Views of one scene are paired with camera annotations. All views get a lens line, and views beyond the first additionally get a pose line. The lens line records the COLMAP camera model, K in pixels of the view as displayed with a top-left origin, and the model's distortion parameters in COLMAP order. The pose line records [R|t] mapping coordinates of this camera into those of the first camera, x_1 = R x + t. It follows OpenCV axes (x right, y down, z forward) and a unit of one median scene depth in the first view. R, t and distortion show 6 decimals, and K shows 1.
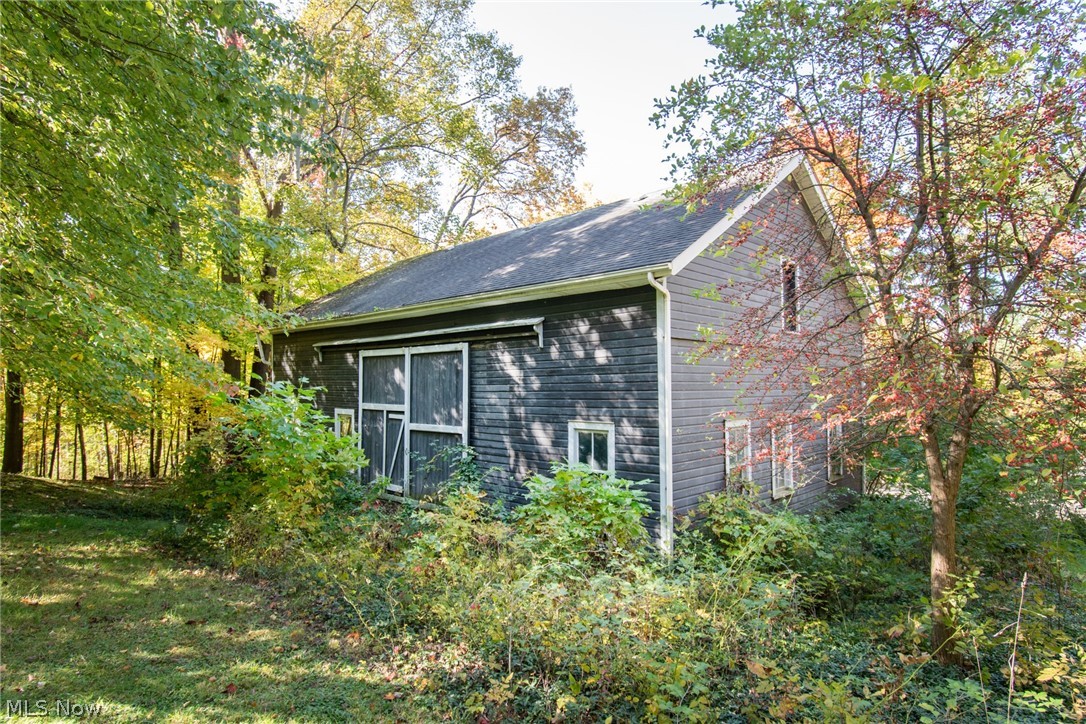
lens RADIAL K [[610.8, 0, 542.7], [0, 610.8, 363.2], [0, 0, 1]] dist [-0.001124, -0.000029]
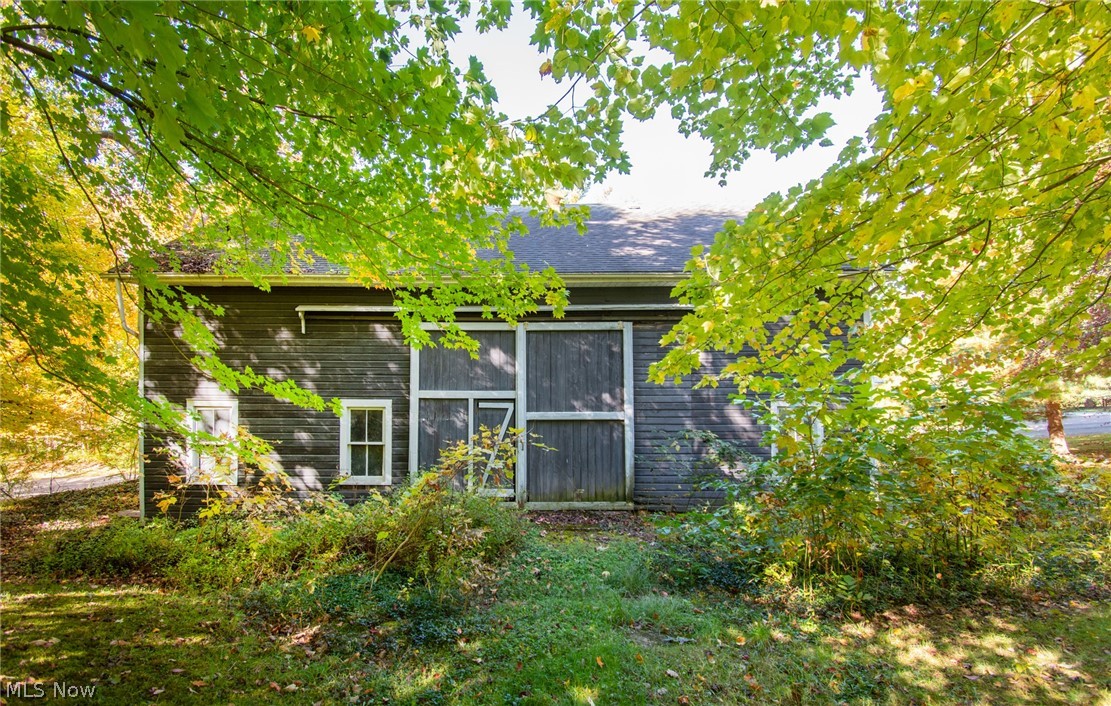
lens RADIAL K [[437.8, 0, 555.4], [0, 437.8, 355.8], [0, 0, 1]] dist [0.000613, 0.000005]
pose [[0.725748, 0.023715, 0.687552, -0.607003], [-0.025364, 0.999649, -0.007706, 0.023642], [-0.687493, -0.011847, 0.726094, 0.534911]]
